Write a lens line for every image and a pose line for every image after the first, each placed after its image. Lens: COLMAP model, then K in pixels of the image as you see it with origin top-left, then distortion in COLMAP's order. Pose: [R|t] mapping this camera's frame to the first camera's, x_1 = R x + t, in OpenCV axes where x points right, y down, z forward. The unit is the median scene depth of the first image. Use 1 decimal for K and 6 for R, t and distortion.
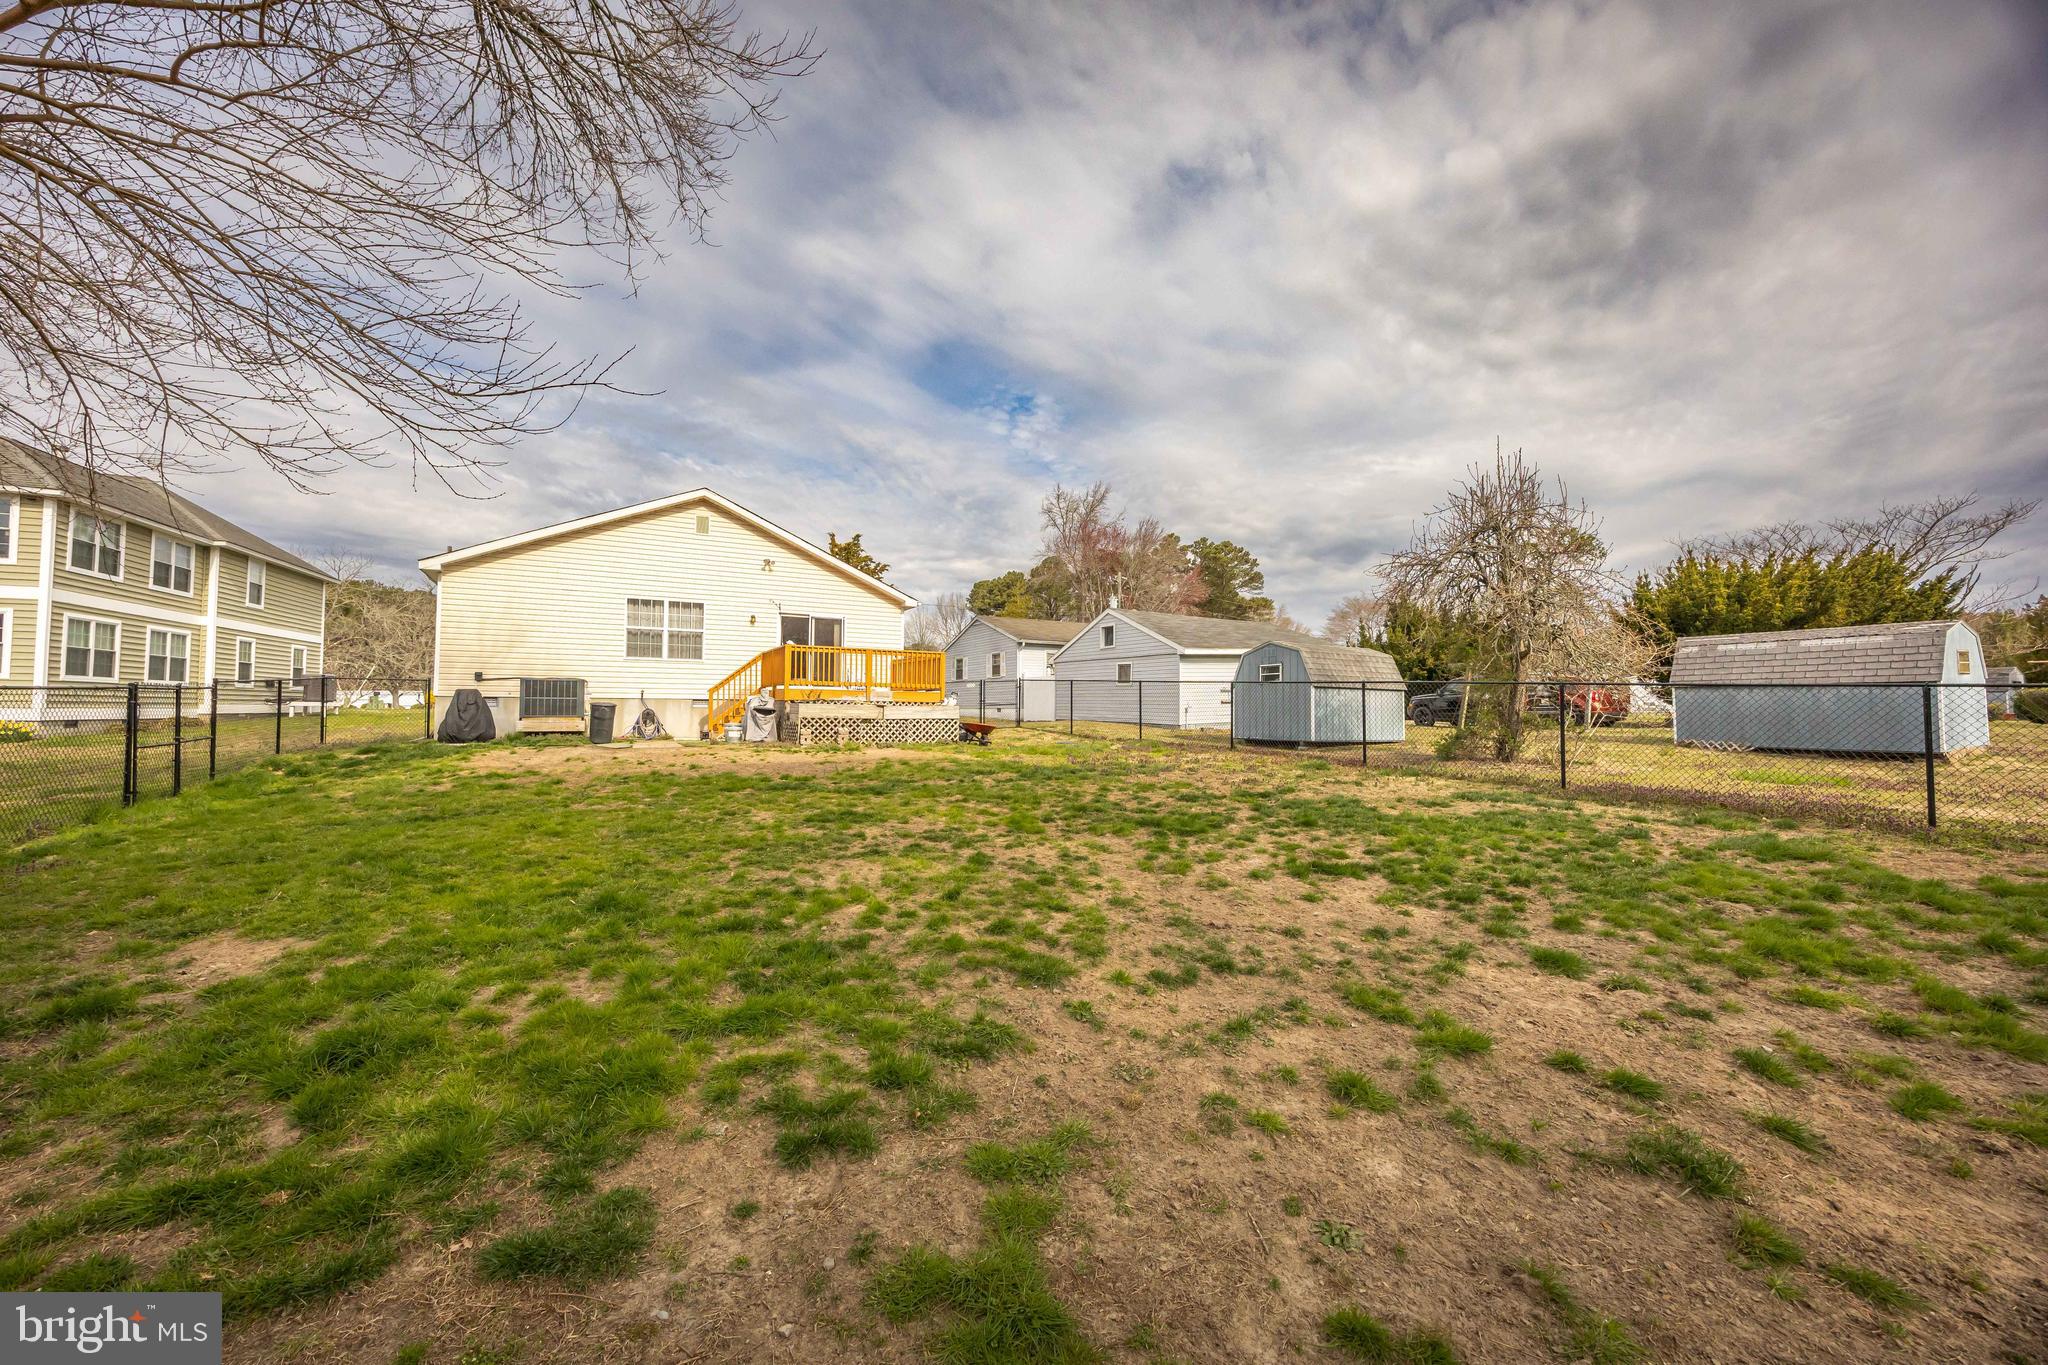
lens RADIAL K [[777.6, 0, 1024.0], [0, 777.6, 682.5], [0, 0, 1]] dist [-0.002041, -0.000202]
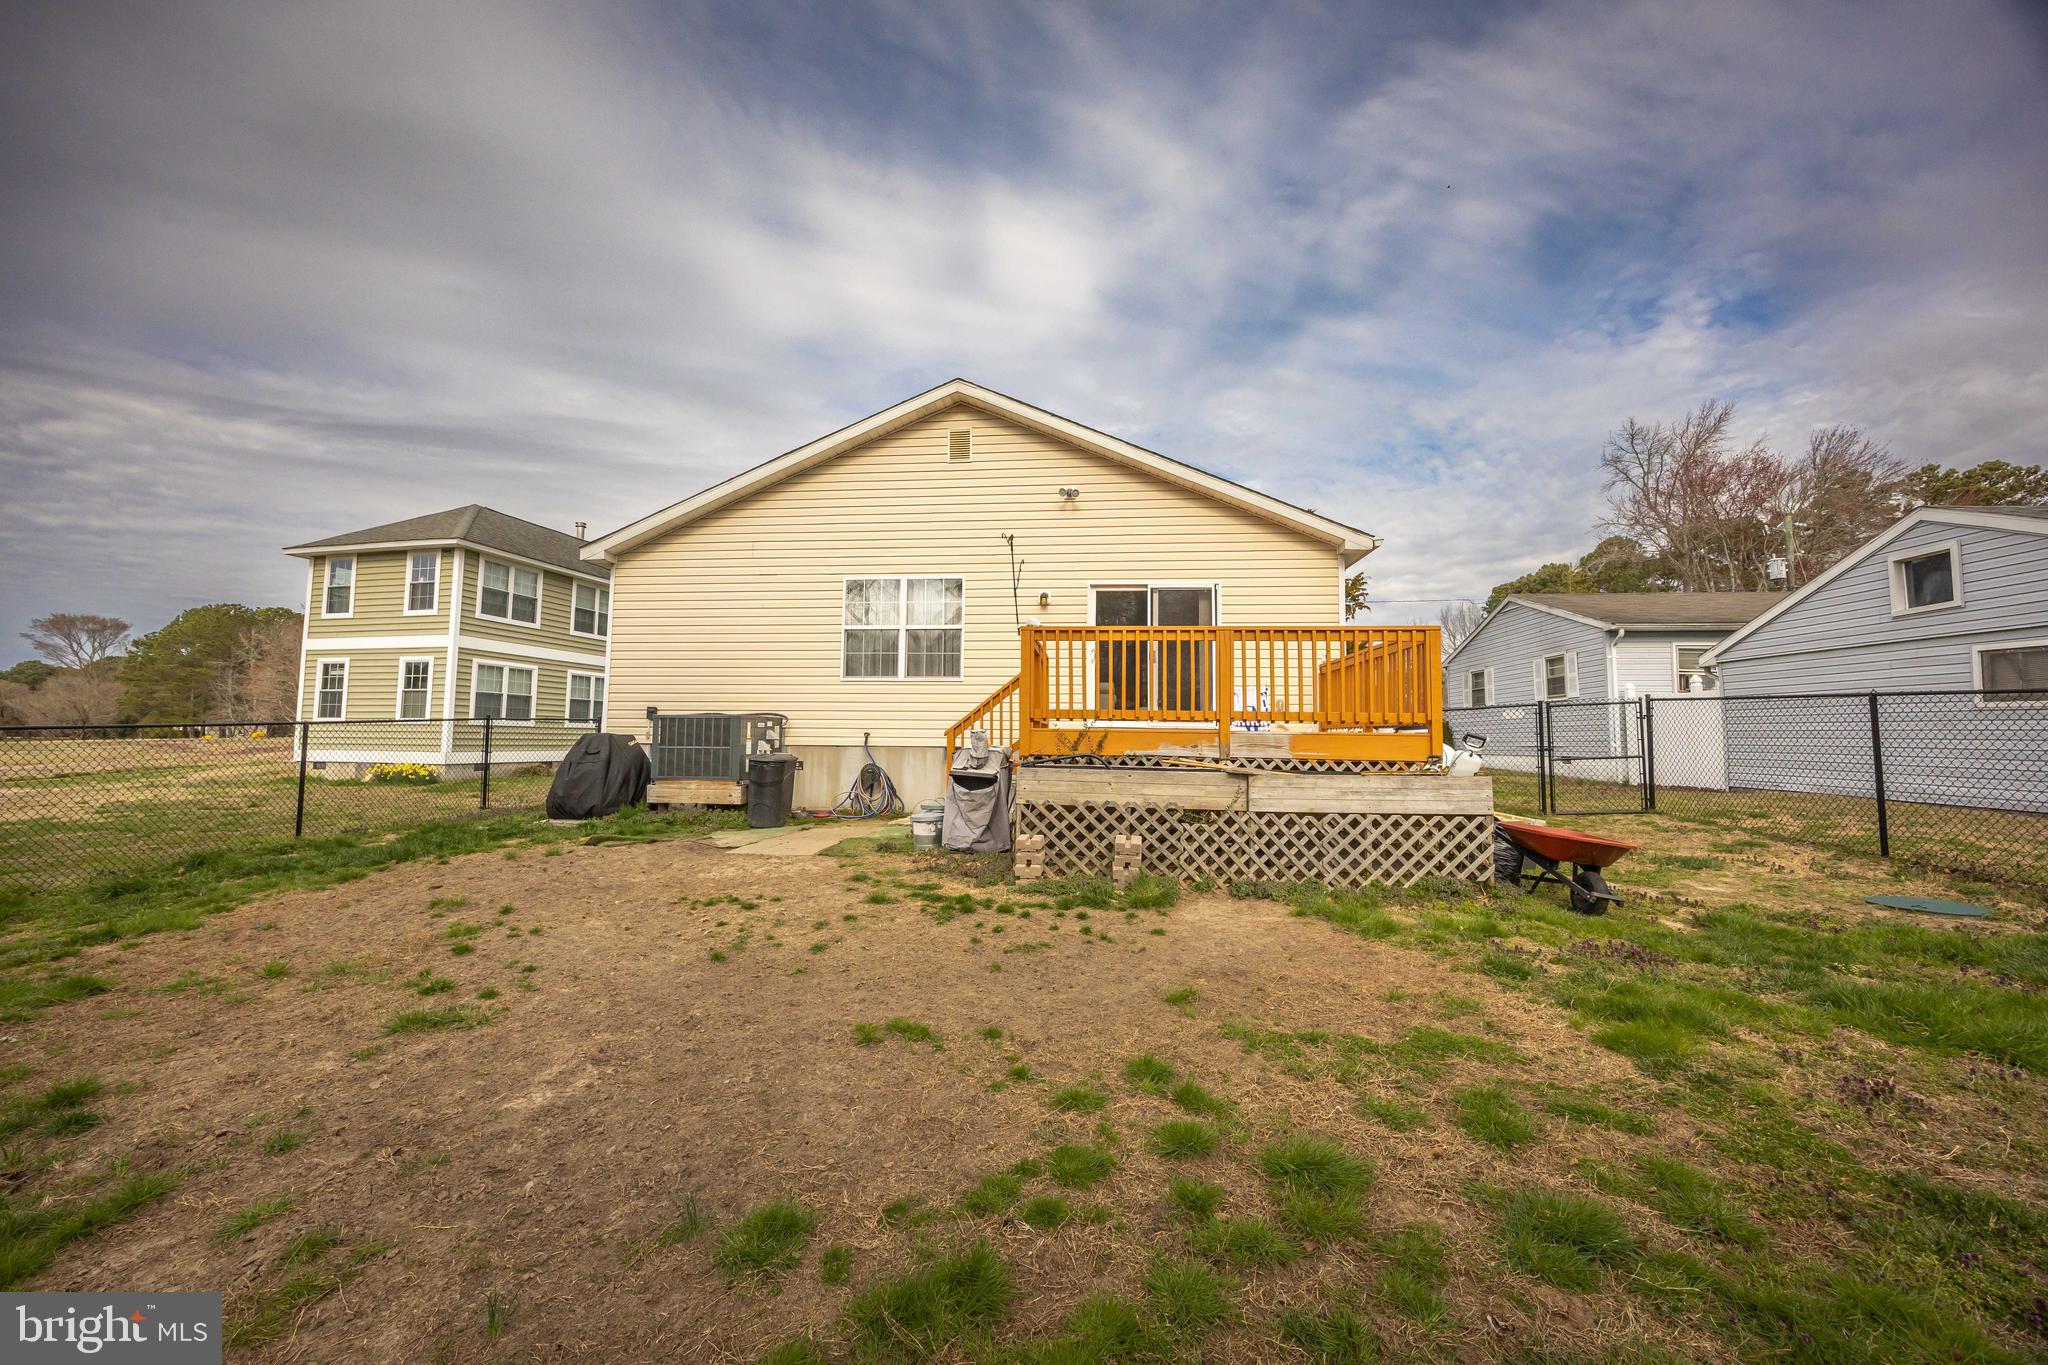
lens RADIAL K [[777.6, 0, 1024.0], [0, 777.6, 682.5], [0, 0, 1]] dist [-0.002041, -0.000202]
pose [[0.819701, -0.040765, -0.571338, -0.050796], [0.016207, 0.998716, -0.048006, 0.002612], [0.572562, 0.030091, 0.819309, 0.563817]]
